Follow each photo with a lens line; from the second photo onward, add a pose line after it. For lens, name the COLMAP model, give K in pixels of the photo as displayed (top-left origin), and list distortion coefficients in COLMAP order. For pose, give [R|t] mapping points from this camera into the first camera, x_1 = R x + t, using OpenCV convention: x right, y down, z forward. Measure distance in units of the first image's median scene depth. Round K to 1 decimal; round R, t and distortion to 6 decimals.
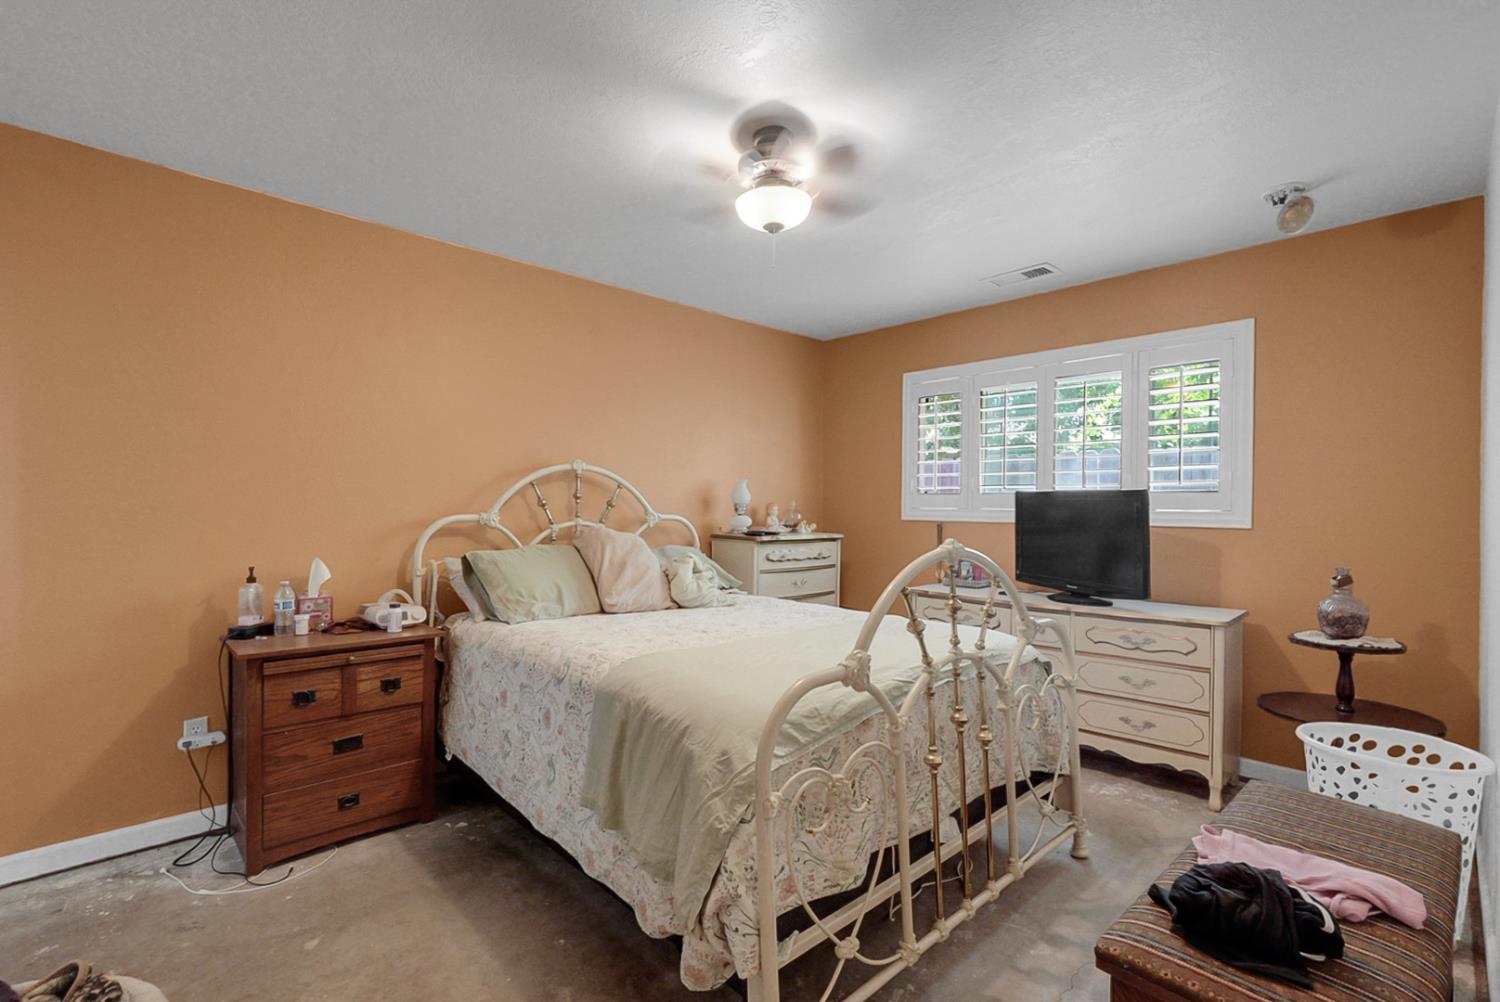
lens RADIAL K [[699.3, 0, 746.2], [0, 699.3, 507.7], [0, 0, 1]] dist [-0.010719, 0.000177]
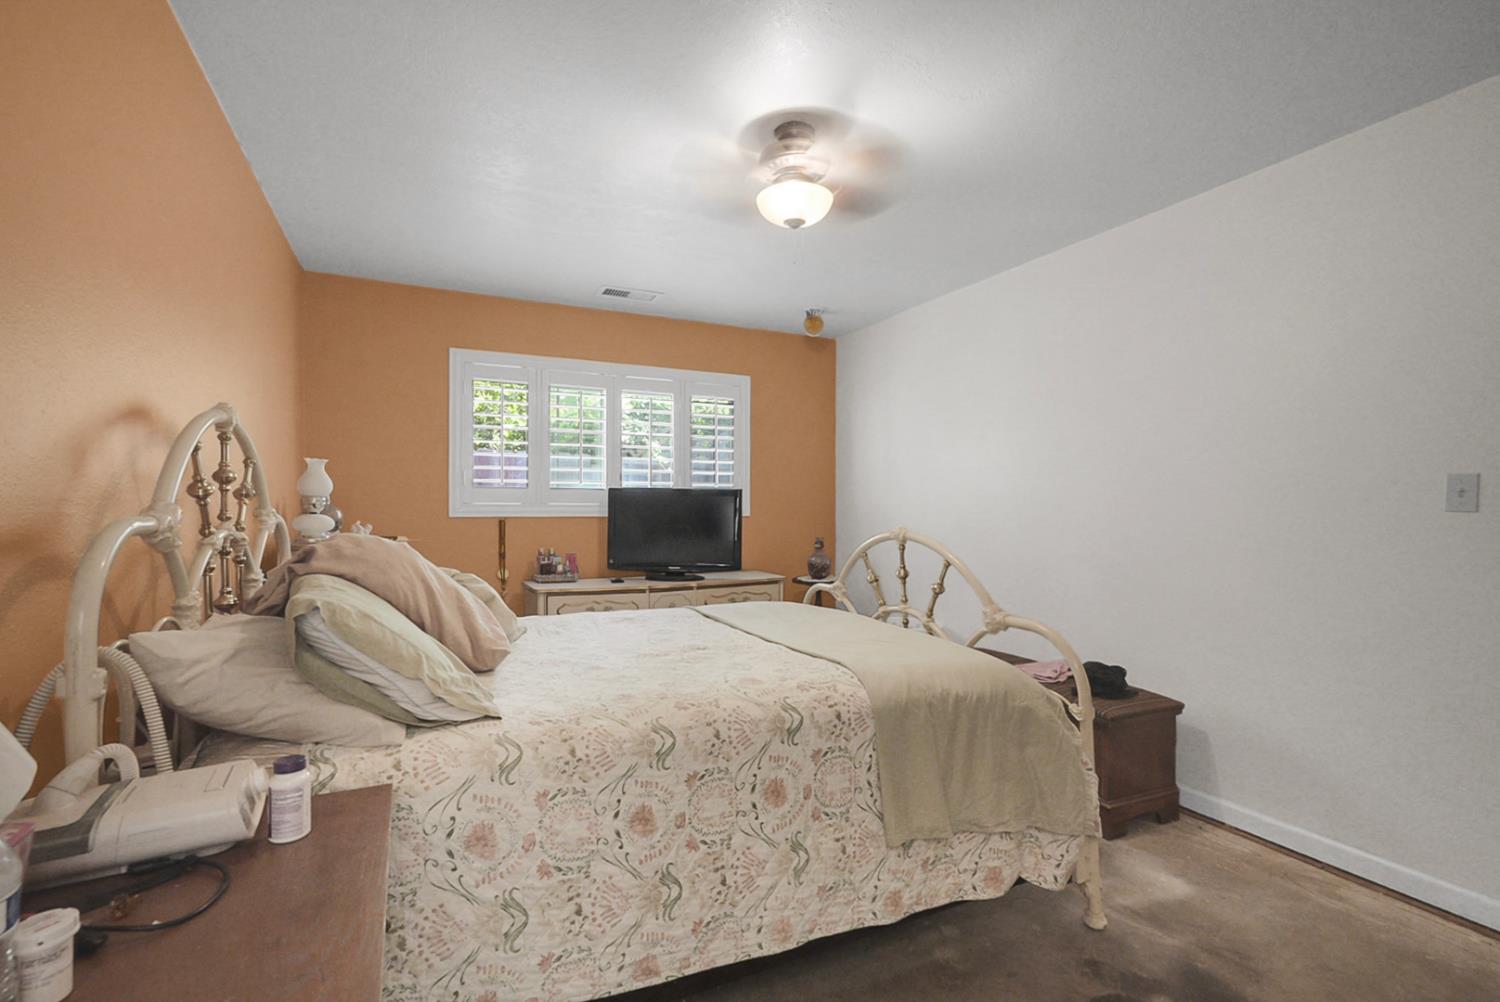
lens RADIAL K [[681.5, 0, 753.5], [0, 681.5, 496.1], [0, 0, 1]] dist [-0.009981, 0.001681]
pose [[0.278587, 0.011405, 0.960343, -0.628913], [0.001199, 0.999925, -0.012223, 0.003359], [-0.960410, 0.004556, 0.278552, 0.536196]]
